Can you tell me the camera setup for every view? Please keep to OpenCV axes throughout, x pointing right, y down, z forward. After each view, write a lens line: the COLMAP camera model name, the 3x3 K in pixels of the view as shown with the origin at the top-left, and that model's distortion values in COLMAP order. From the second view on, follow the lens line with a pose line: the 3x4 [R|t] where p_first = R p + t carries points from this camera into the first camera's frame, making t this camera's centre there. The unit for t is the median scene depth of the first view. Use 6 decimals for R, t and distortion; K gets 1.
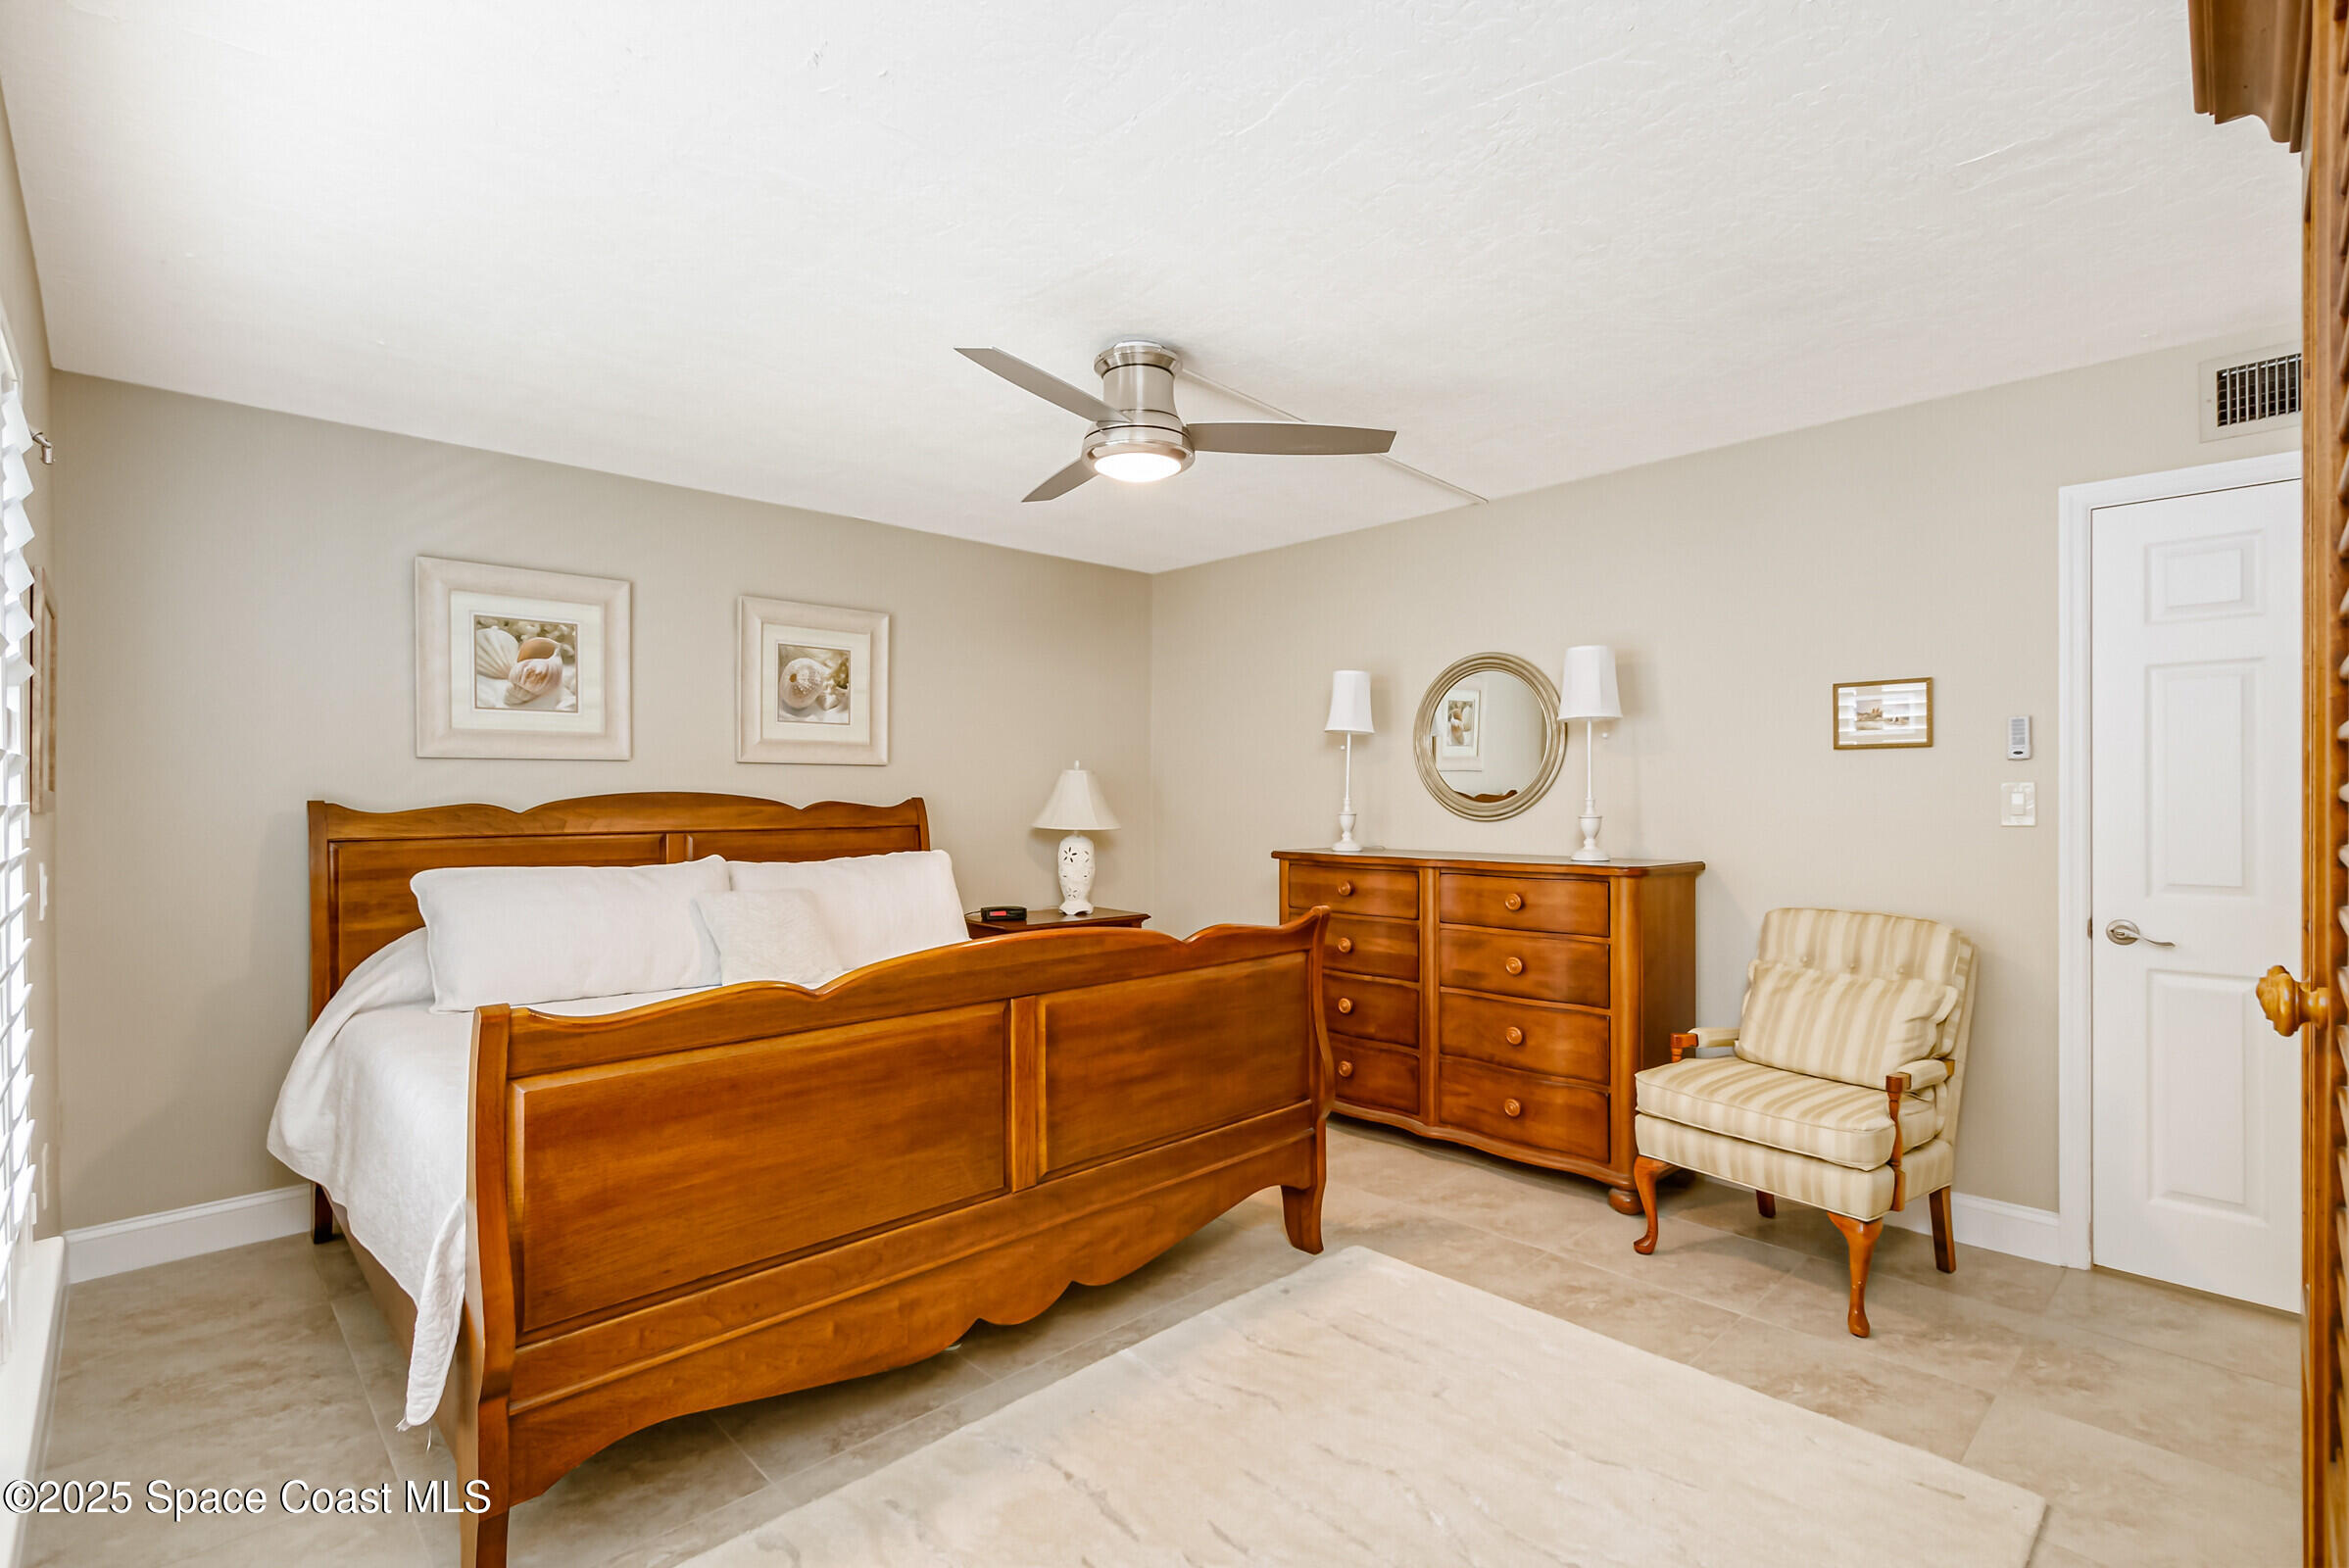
lens RADIAL K [[1094.3, 0, 1174.5], [0, 1094.3, 784.0], [0, 0, 1]] dist [0.009796, -0.001795]
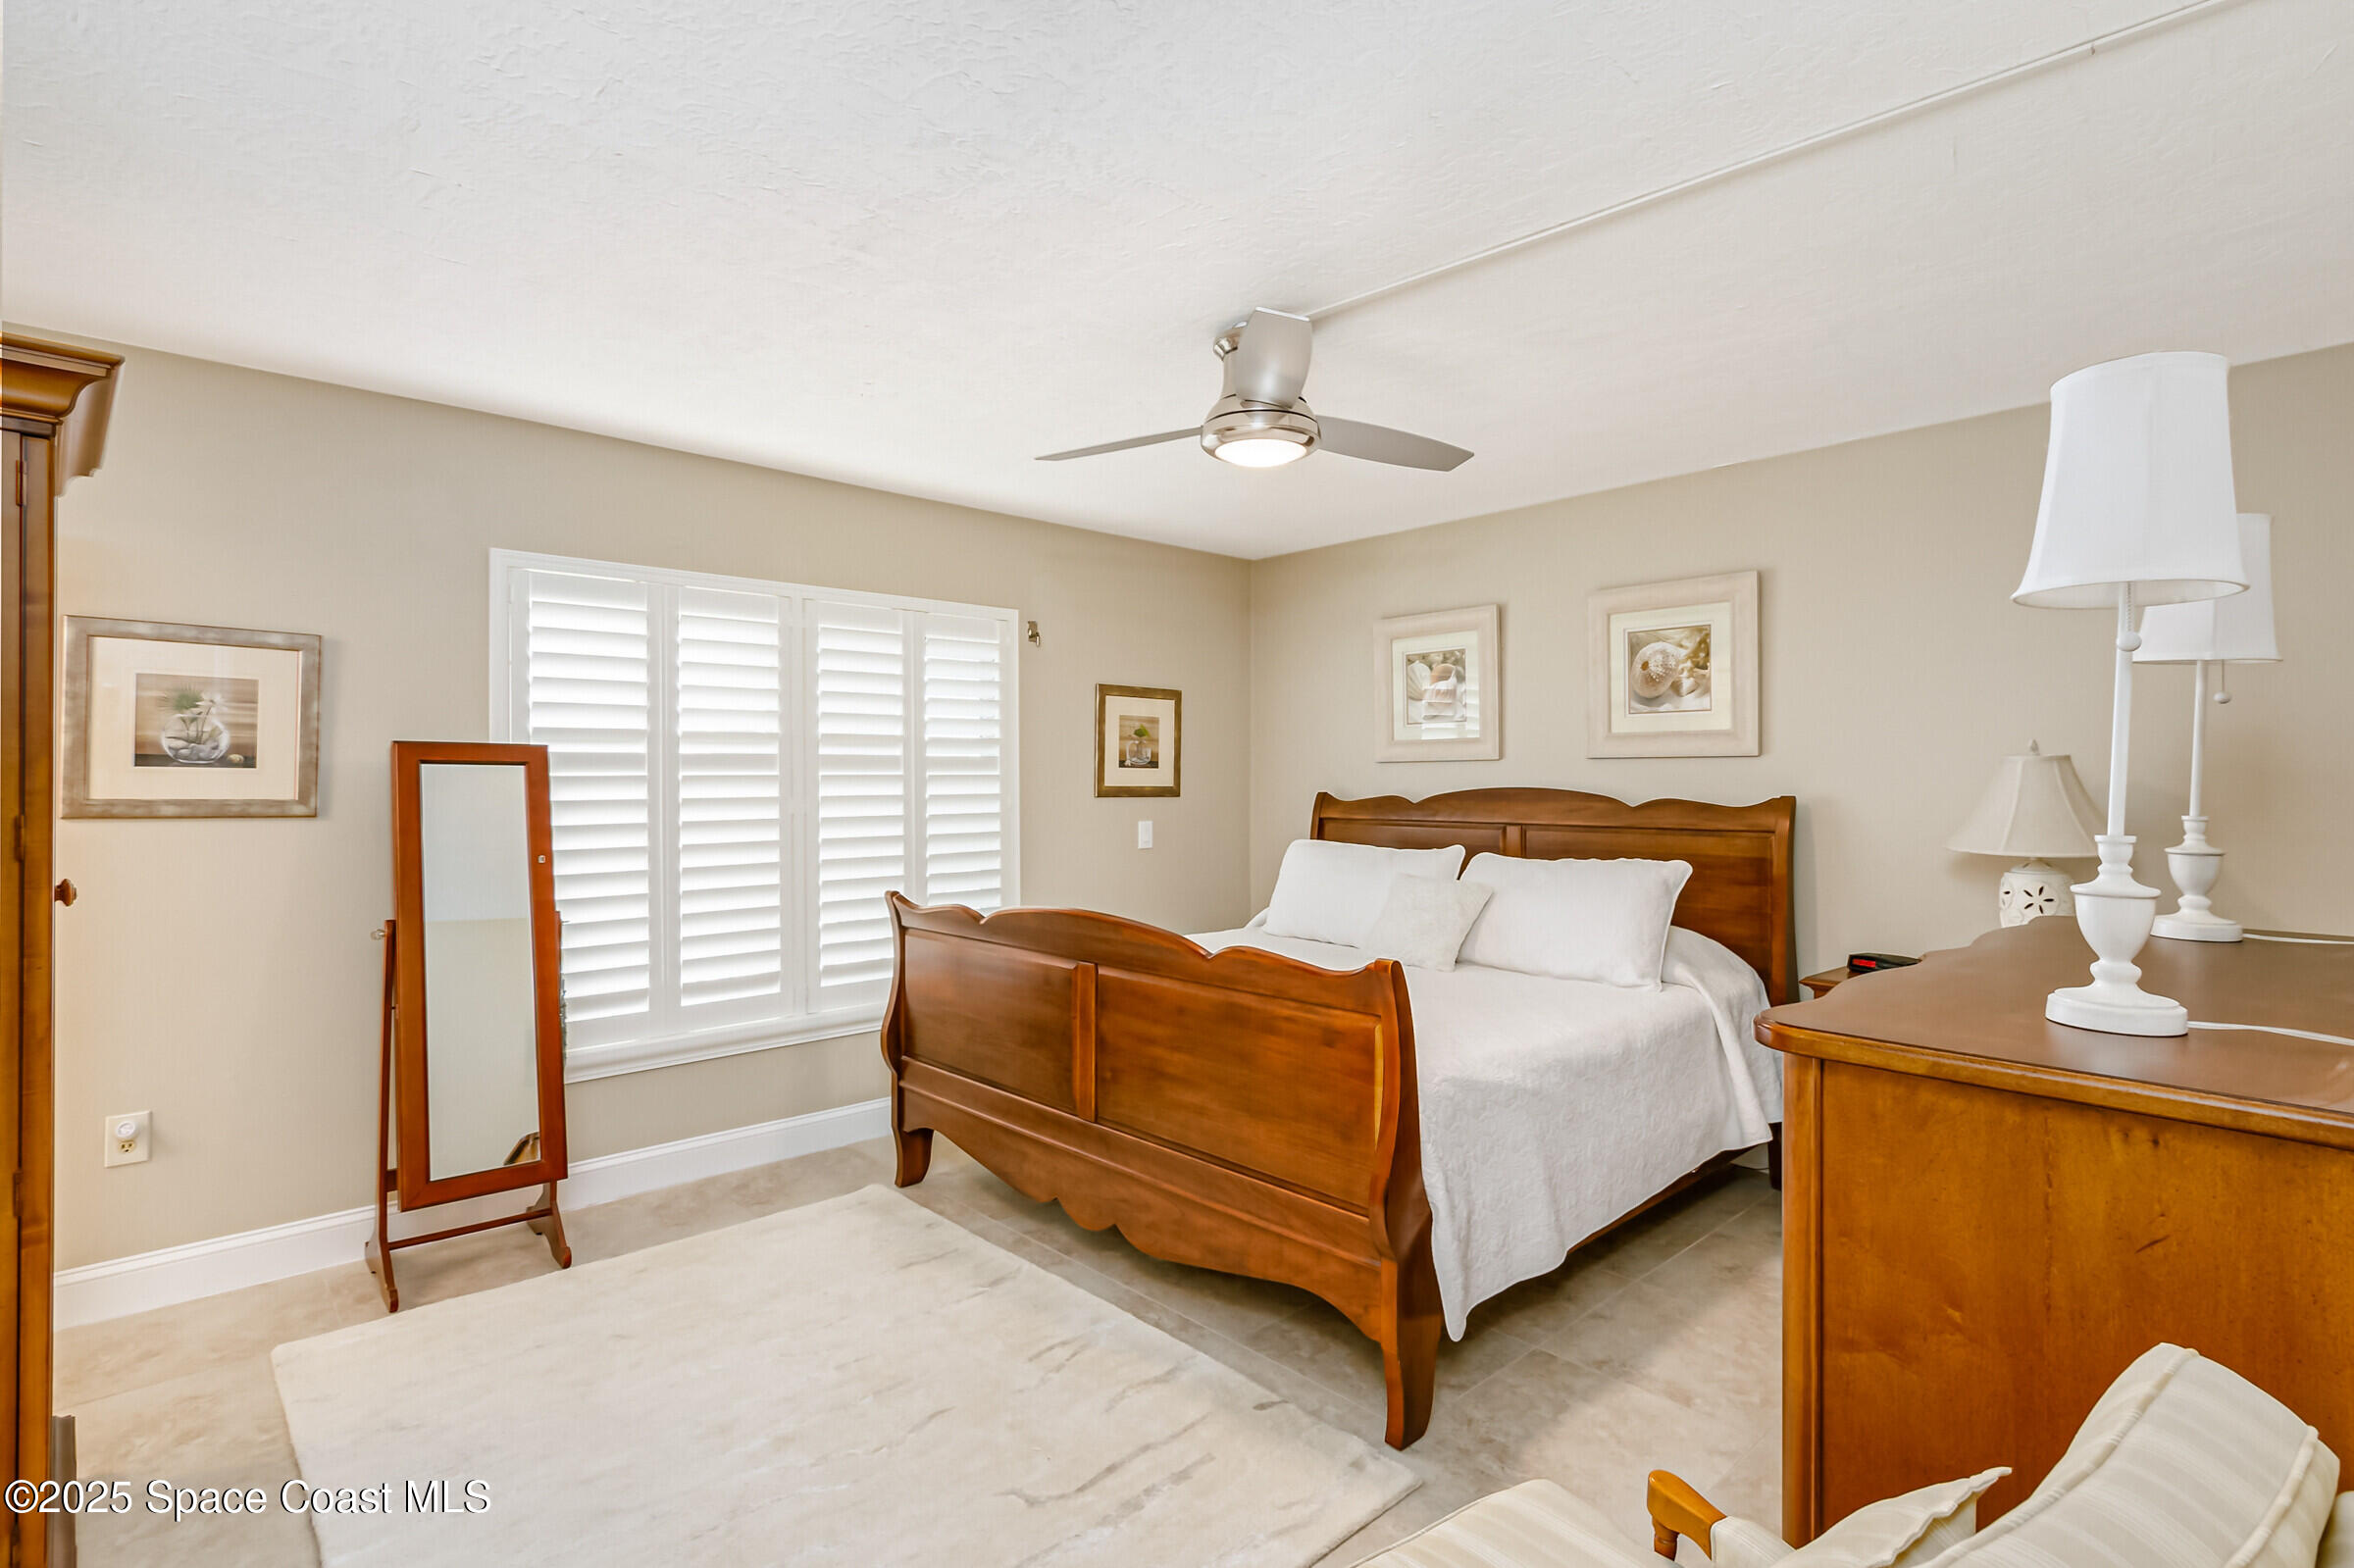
lens RADIAL K [[1096.5, 0, 1177.0], [0, 1096.5, 784.0], [0, 0, 1]] dist [0.009796, -0.001795]
pose [[-0.001386, 0.004405, -0.999989, 0.616013], [0.008447, 0.999955, 0.004394, -0.003963], [0.999963, -0.008441, -0.001424, 0.632664]]
